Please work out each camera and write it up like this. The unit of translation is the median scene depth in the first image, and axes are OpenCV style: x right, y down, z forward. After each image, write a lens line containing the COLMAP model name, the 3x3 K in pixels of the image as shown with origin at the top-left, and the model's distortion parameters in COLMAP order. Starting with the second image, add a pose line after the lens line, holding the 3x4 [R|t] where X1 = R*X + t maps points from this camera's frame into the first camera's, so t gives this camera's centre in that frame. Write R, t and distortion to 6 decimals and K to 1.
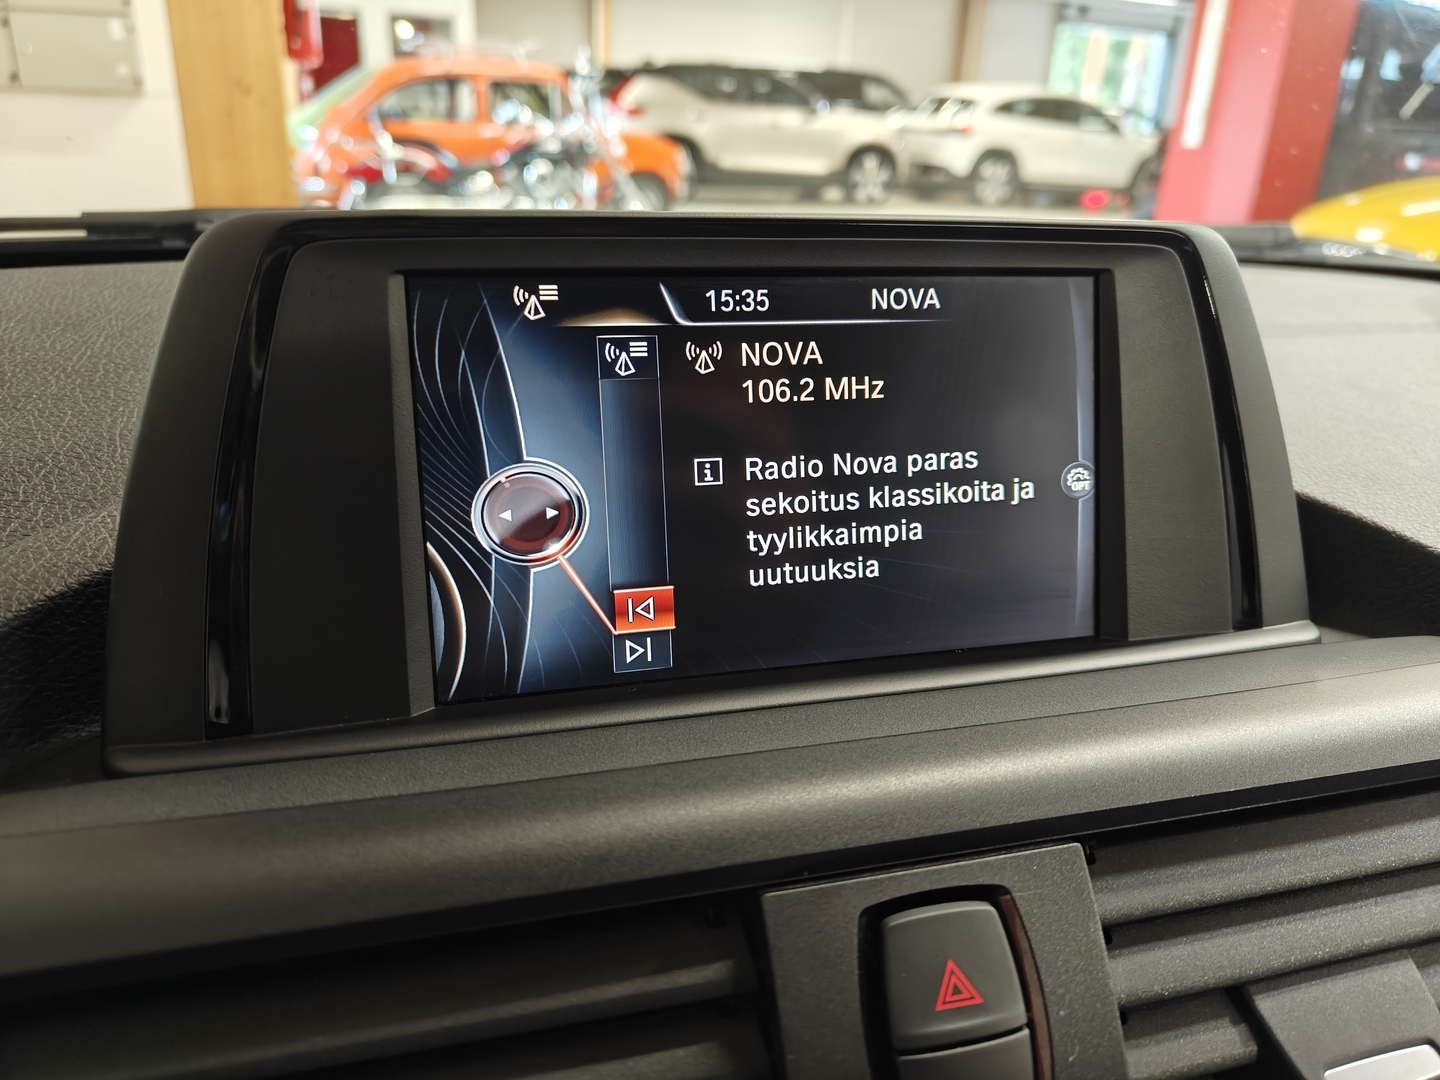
lens RADIAL K [[1017.4, 0, 724.6], [0, 1017.4, 532.3], [0, 0, 1]] dist [-0.006788, -0.008237]
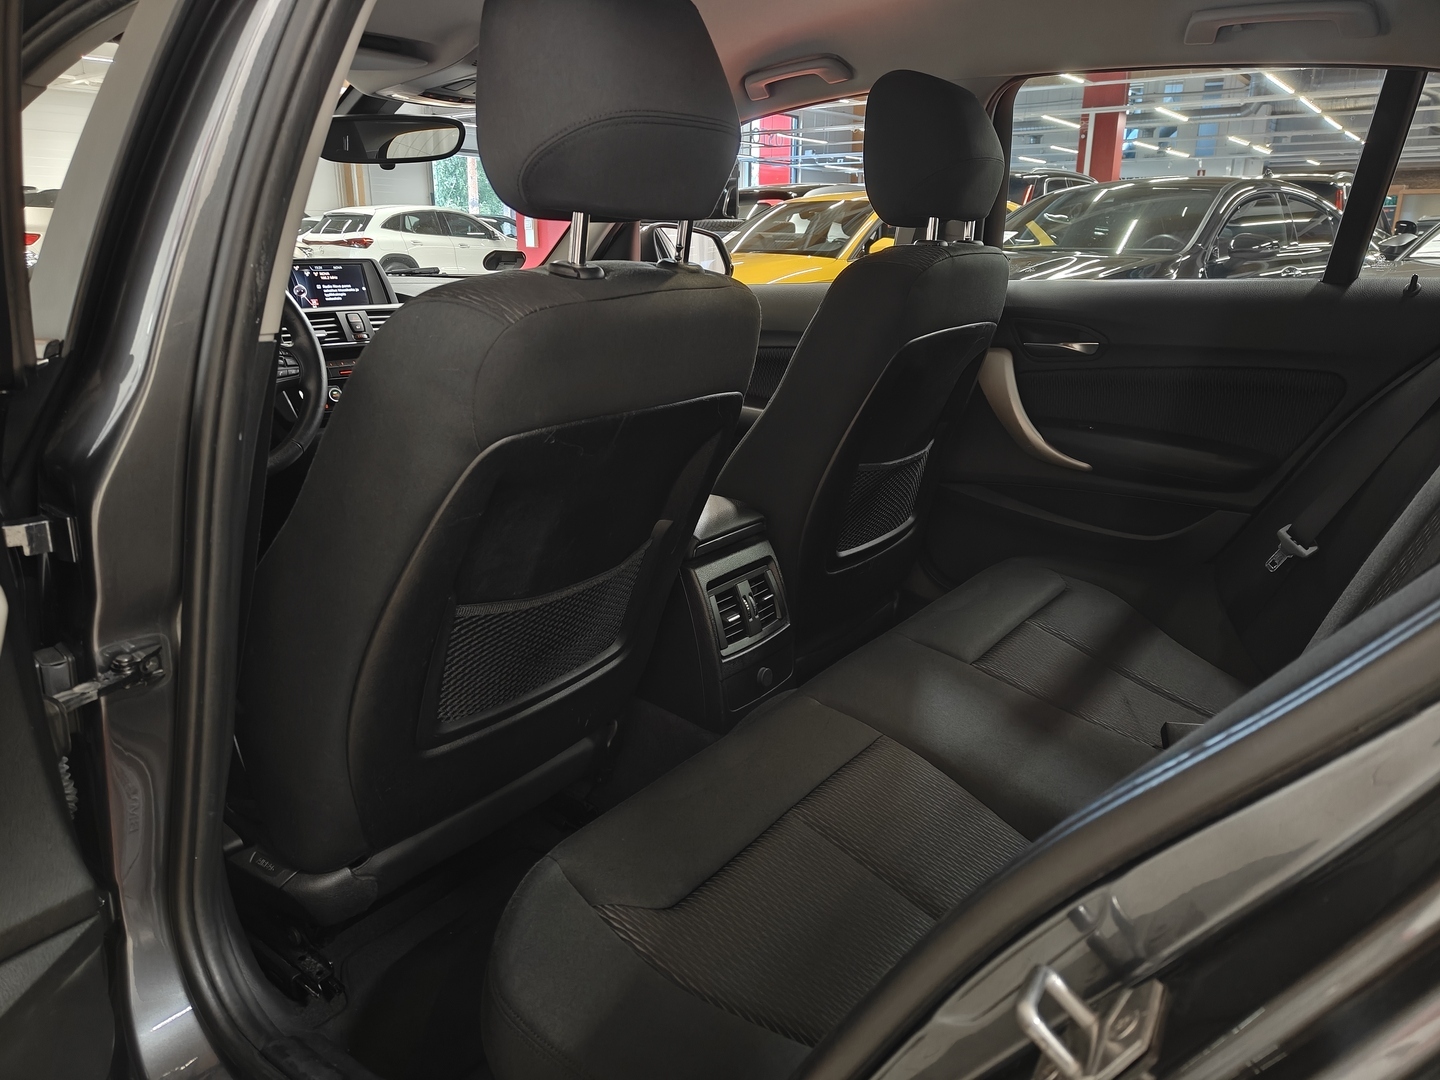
lens RADIAL K [[1017.4, 0, 724.1], [0, 1017.4, 539.3], [0, 0, 1]] dist [-0.006788, -0.008237]
pose [[0.856495, -0.183983, 0.482251, -1.612689], [0.225984, 0.973672, -0.029891, 3.049540], [-0.464055, 0.134582, 0.875523, -7.836096]]
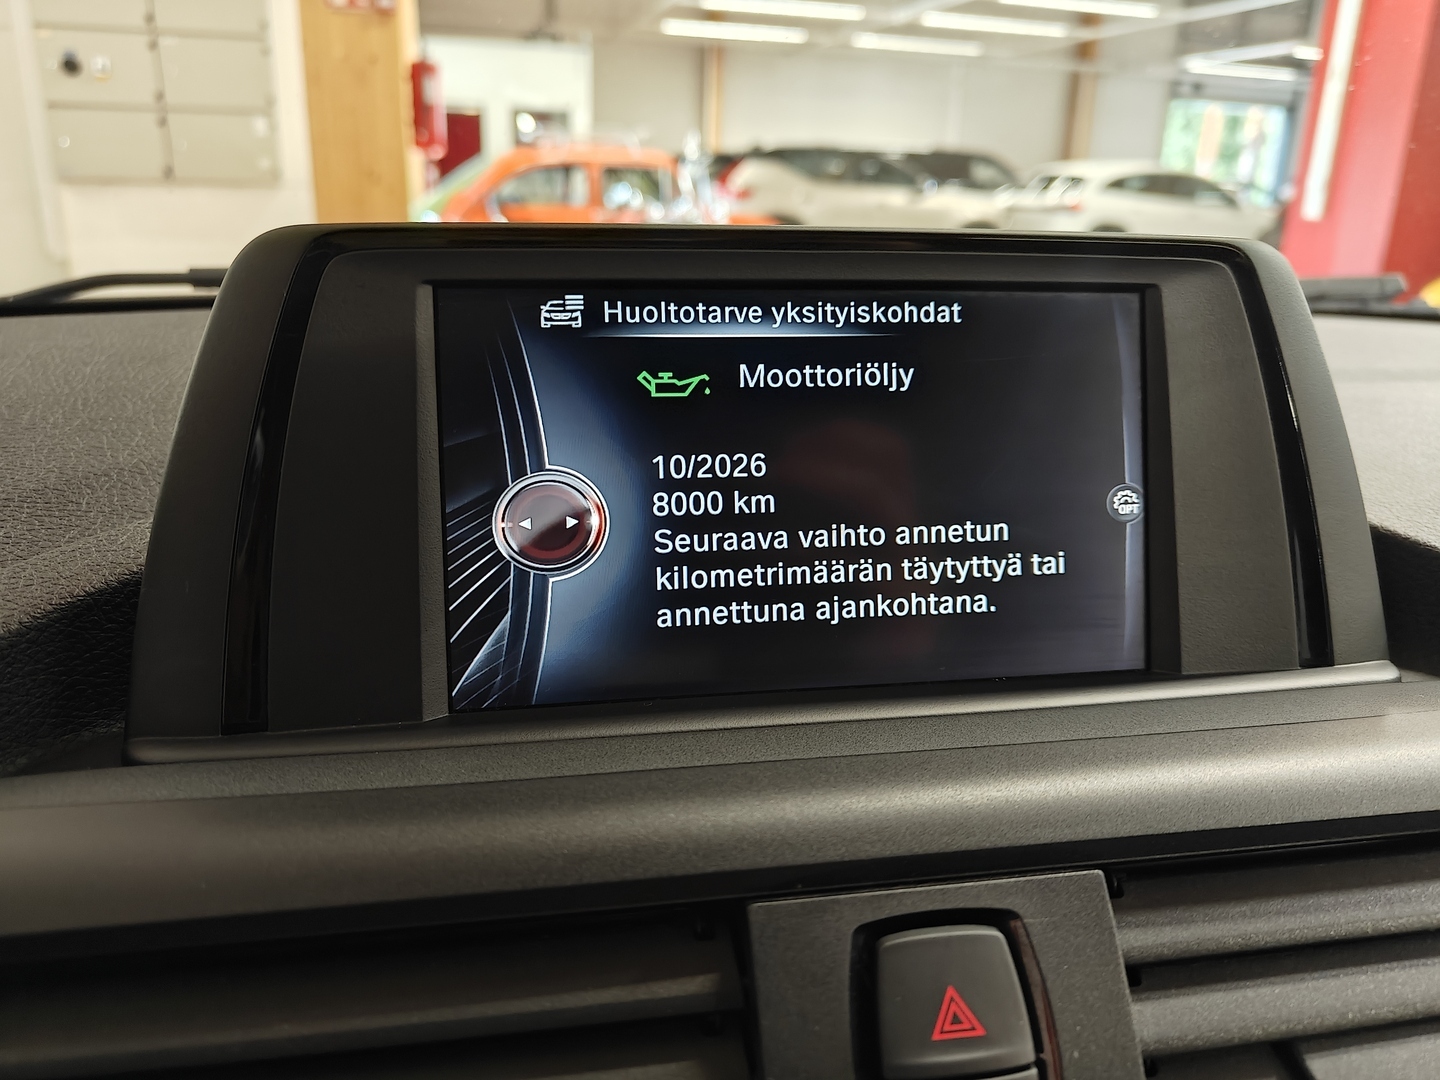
lens RADIAL K [[1017.4, 0, 733.9], [0, 1017.4, 540.6], [0, 0, 1]] dist [-0.006788, -0.008237]
pose [[0.995473, 0.012370, -0.094232, 0.077755], [-0.018520, 0.997735, -0.064673, 0.056062], [0.093218, 0.066125, 0.993447, 0.021158]]
